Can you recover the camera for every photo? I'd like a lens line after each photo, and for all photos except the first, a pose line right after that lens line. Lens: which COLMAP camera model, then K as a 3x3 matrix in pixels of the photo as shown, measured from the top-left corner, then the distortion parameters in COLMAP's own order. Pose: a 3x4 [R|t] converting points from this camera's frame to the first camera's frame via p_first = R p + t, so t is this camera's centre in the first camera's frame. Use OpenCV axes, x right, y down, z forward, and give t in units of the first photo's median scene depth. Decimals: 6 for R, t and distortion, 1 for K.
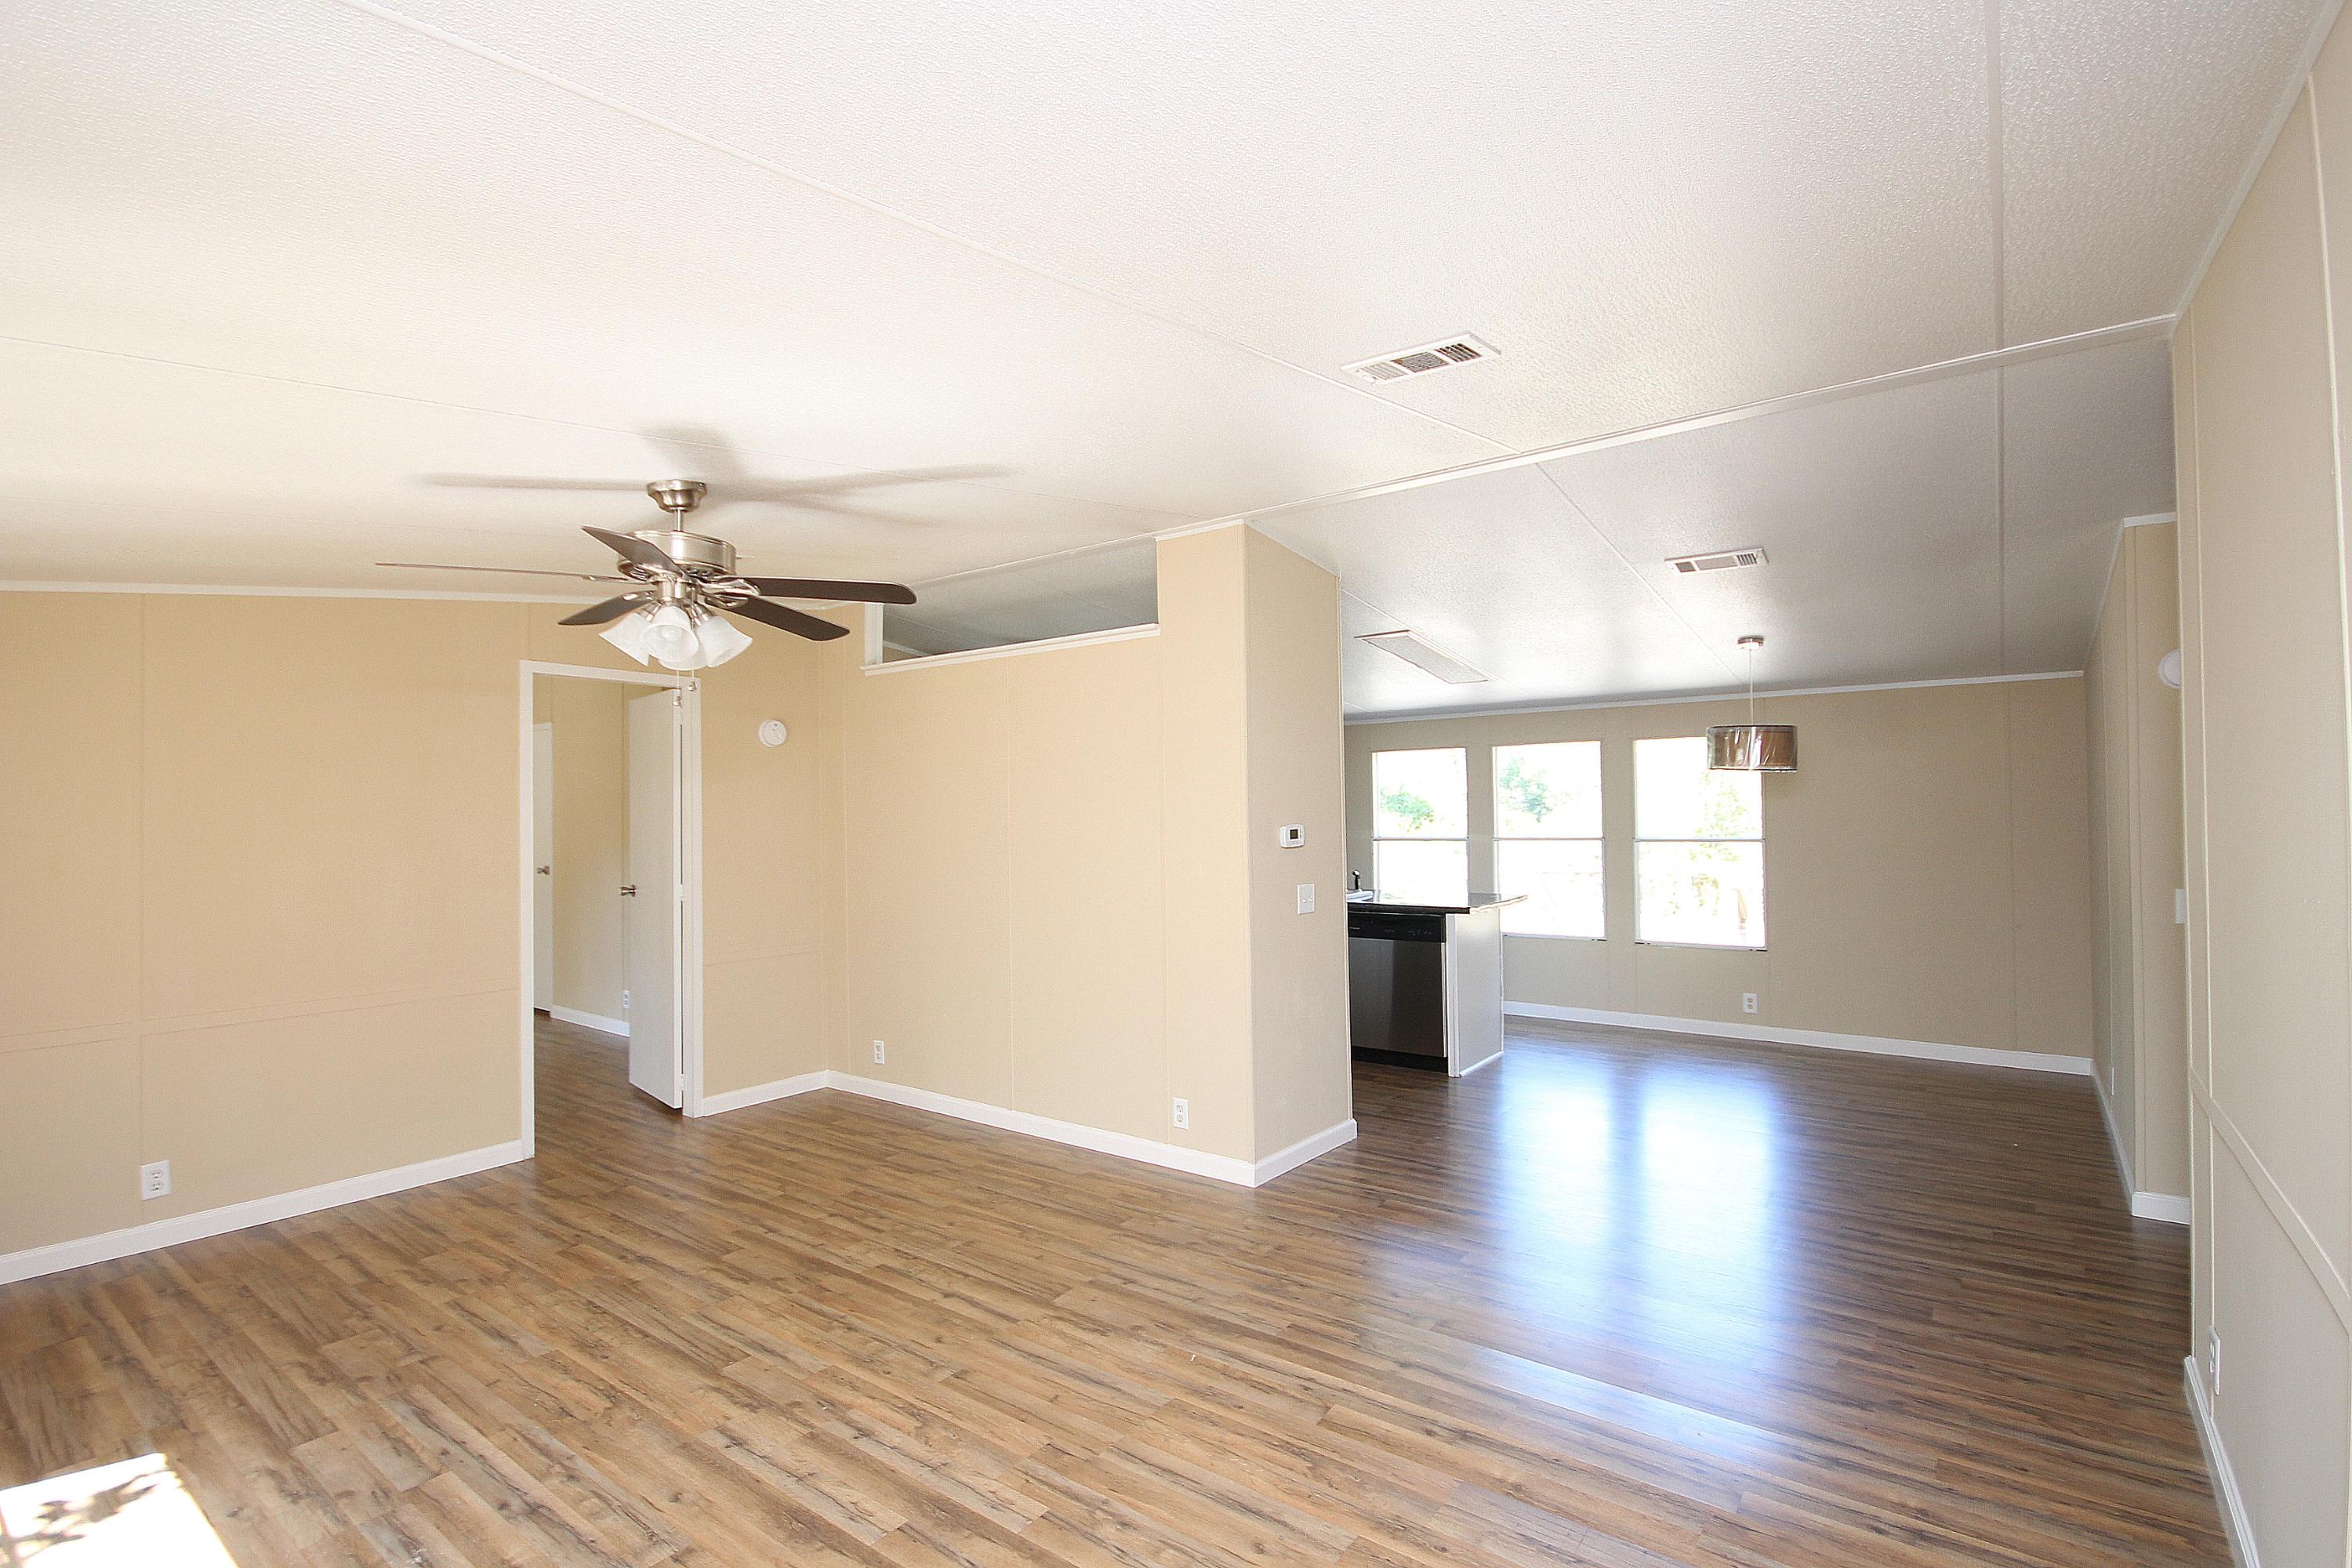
lens RADIAL K [[1085.5, 0, 1179.6], [0, 1085.5, 793.8], [0, 0, 1]] dist [0.004400, -0.008526]
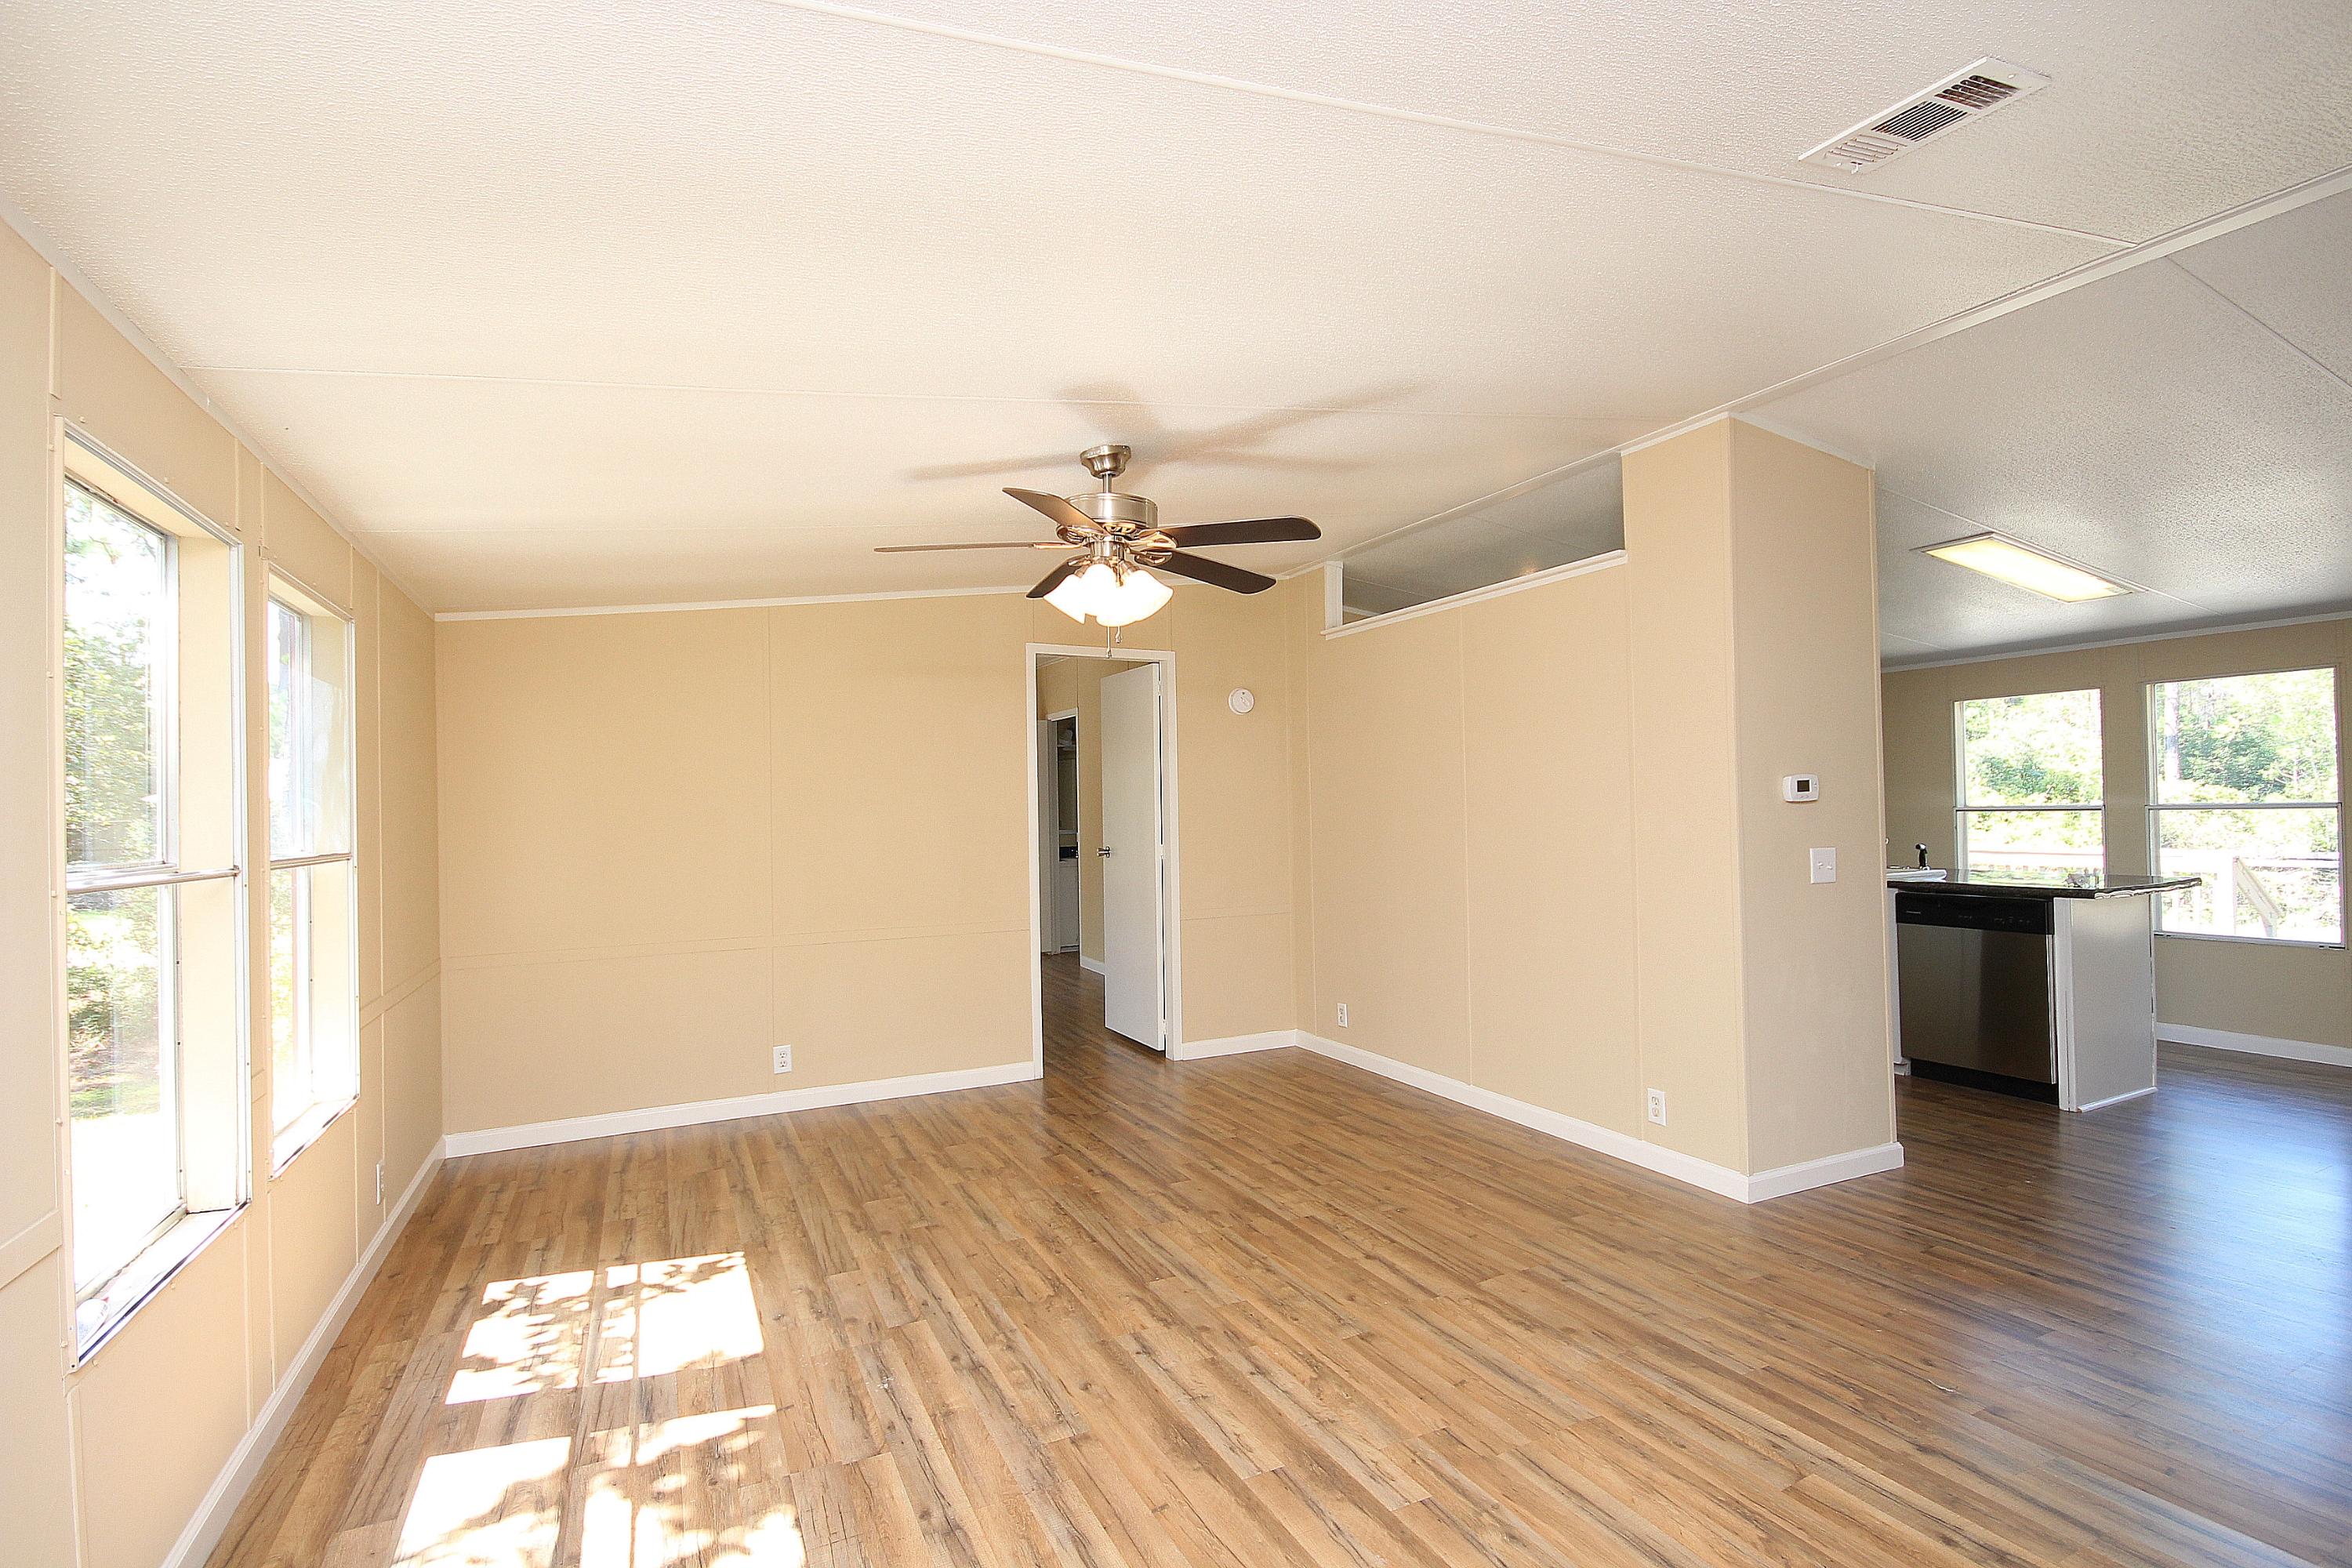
lens RADIAL K [[1085.5, 0, 1173.7], [0, 1085.5, 793.6], [0, 0, 1]] dist [0.004400, -0.008526]
pose [[0.890015, -0.008581, -0.455851, 0.078267], [0.013312, 0.999886, 0.007168, 0.043717], [0.455737, -0.012448, 0.890027, 0.071675]]
